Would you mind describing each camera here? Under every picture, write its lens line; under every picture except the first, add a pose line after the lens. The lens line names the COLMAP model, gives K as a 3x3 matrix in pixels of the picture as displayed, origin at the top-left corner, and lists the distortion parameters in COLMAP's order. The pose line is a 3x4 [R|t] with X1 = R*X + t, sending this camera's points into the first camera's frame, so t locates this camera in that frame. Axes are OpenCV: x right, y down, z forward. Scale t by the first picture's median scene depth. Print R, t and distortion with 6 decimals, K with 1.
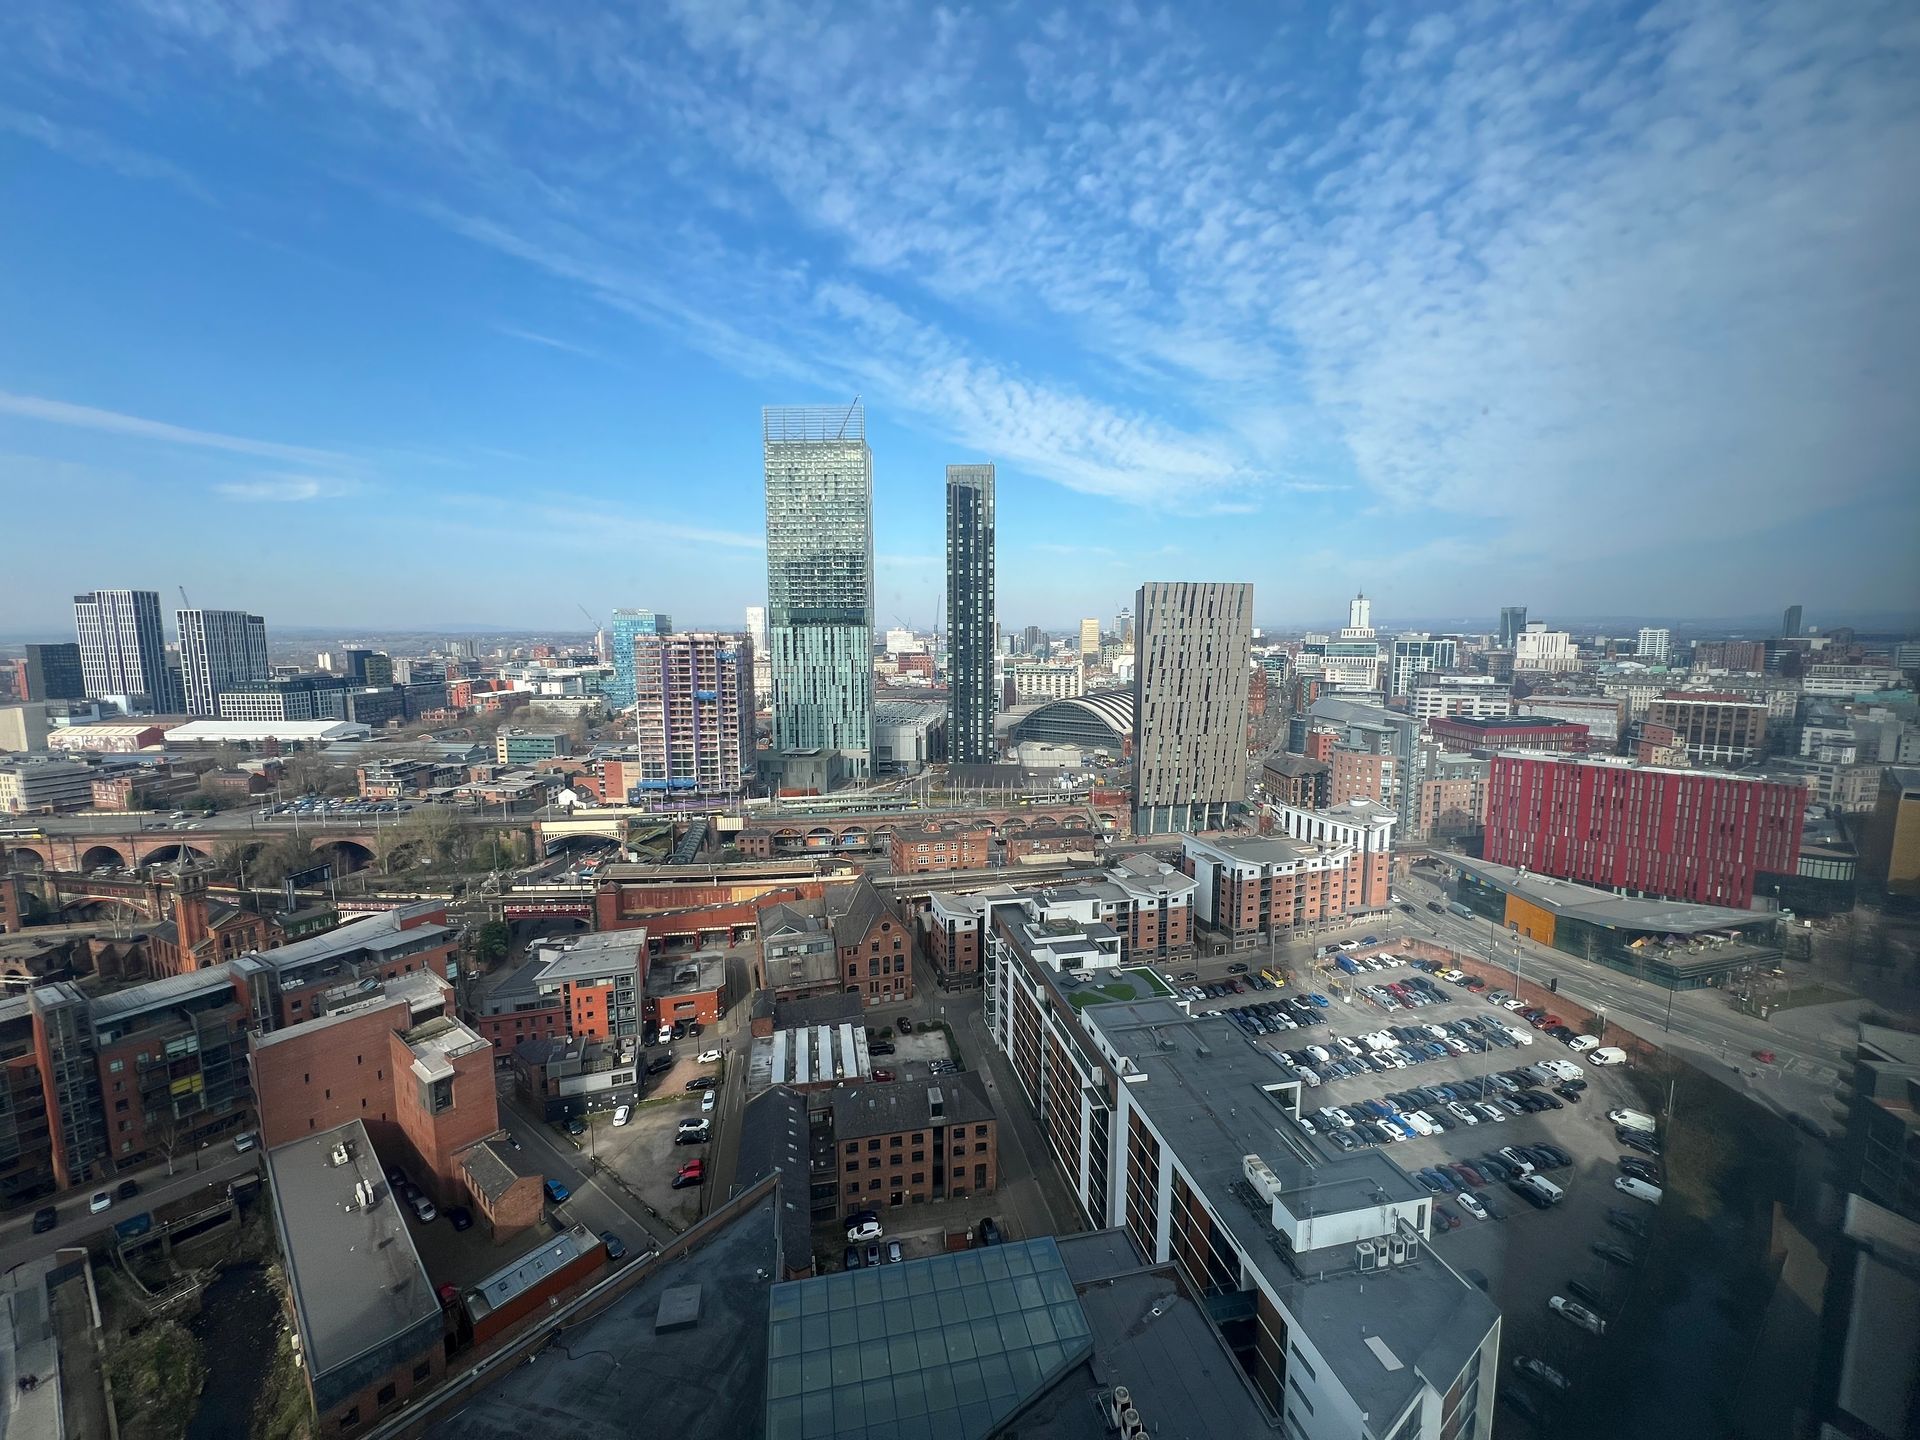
lens RADIAL K [[766.7, 0, 960.0], [0, 766.7, 720.0], [0, 0, 1]] dist [-0.000687, -0.000236]
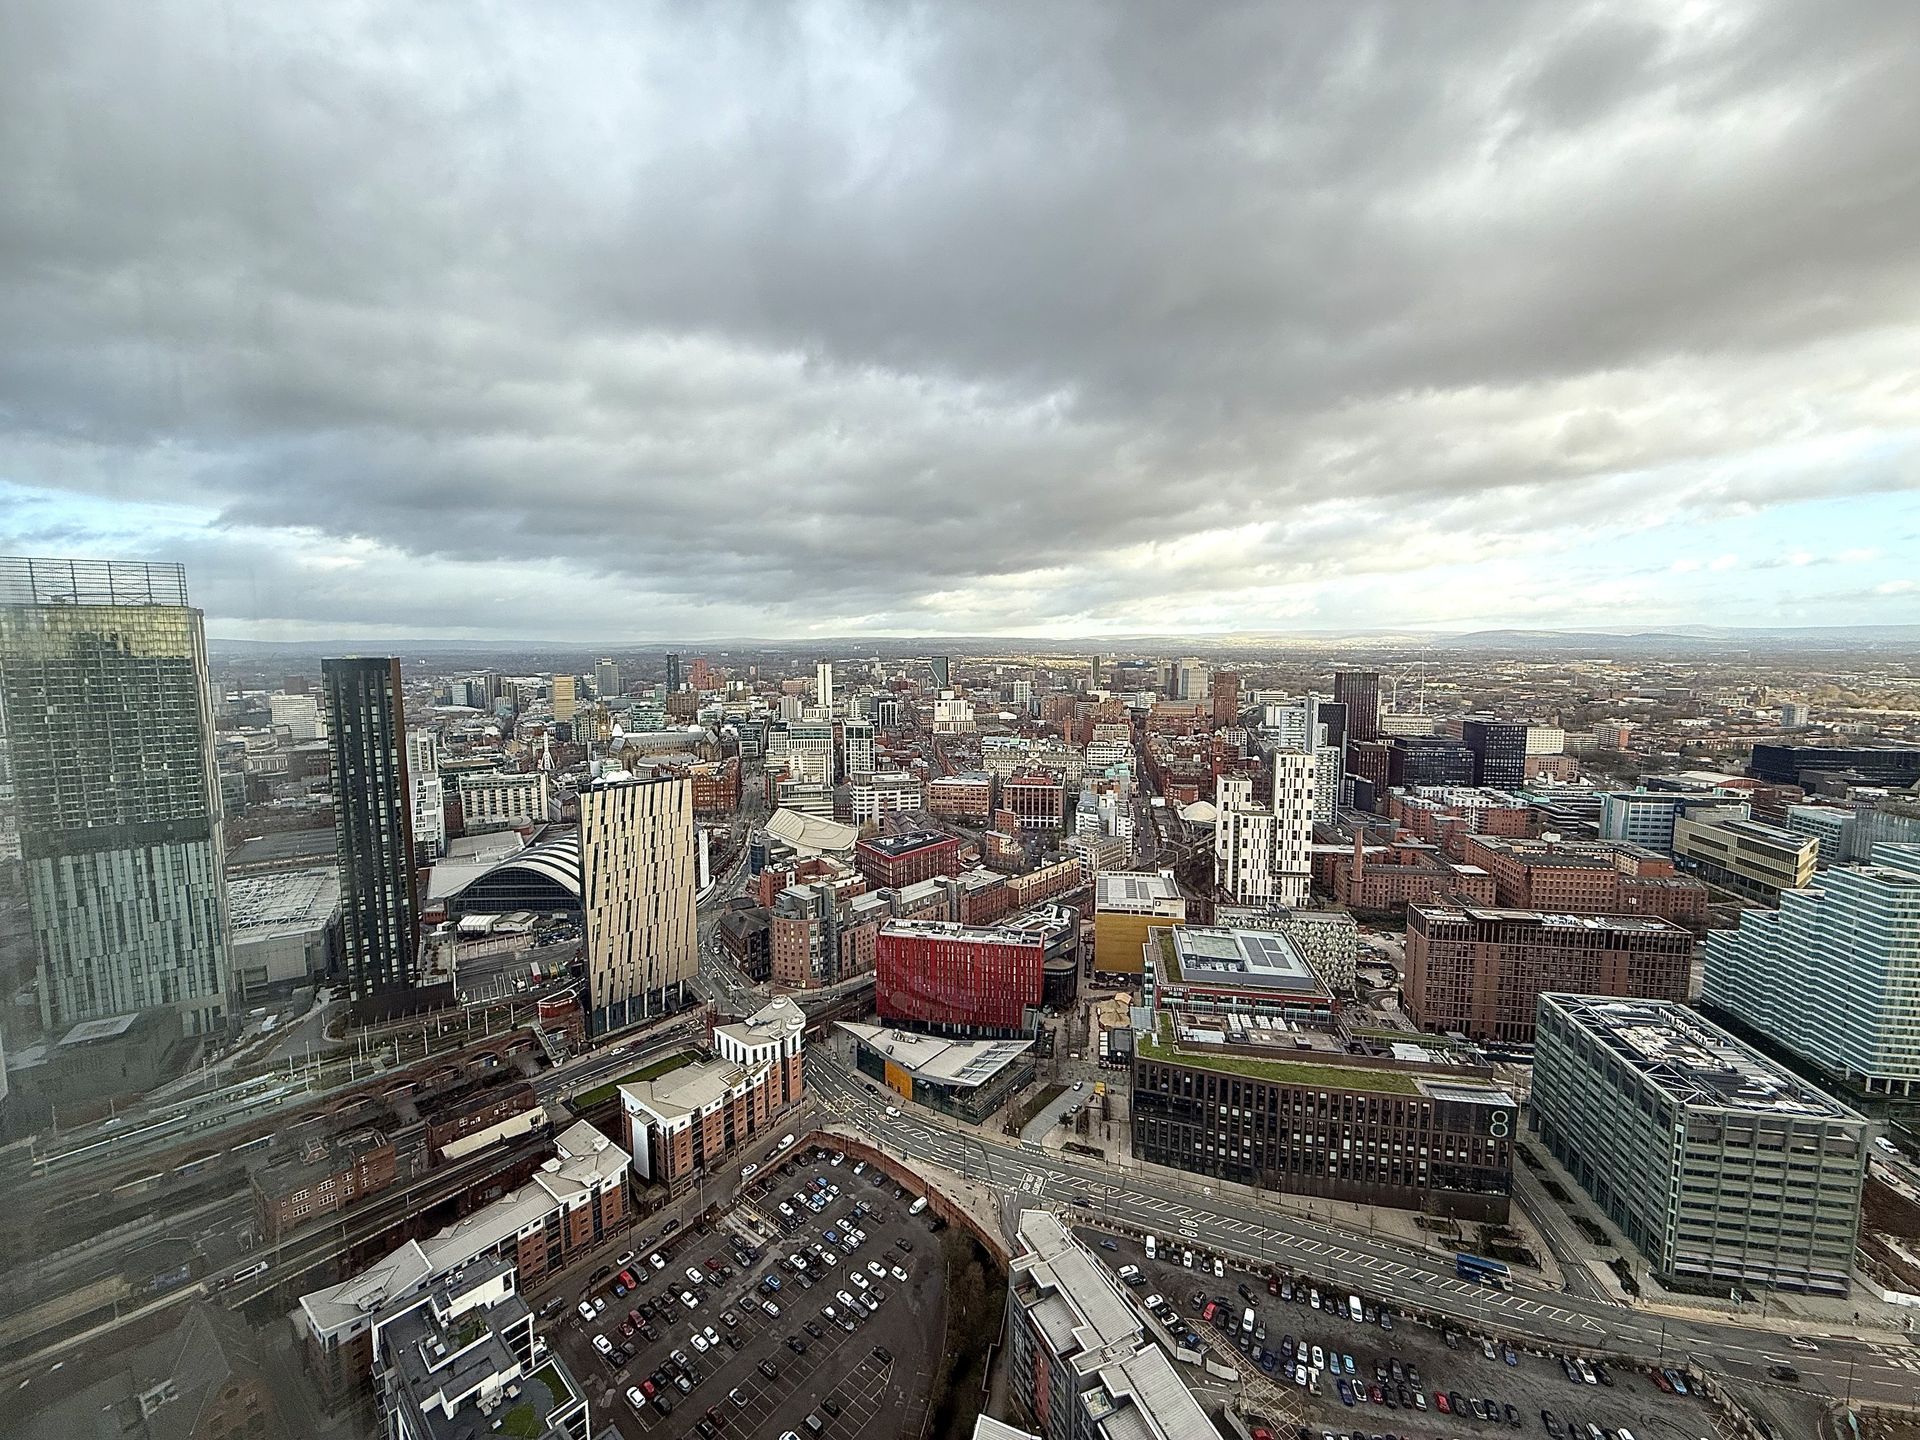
lens RADIAL K [[757.8, 0, 960.0], [0, 757.8, 720.0], [0, 0, 1]] dist [-0.009748, -0.000264]
pose [[0.803462, -0.053747, 0.592926, 0.056950], [0.071436, 0.997425, -0.006389, -0.228419], [-0.591055, 0.047489, 0.805232, -0.094895]]
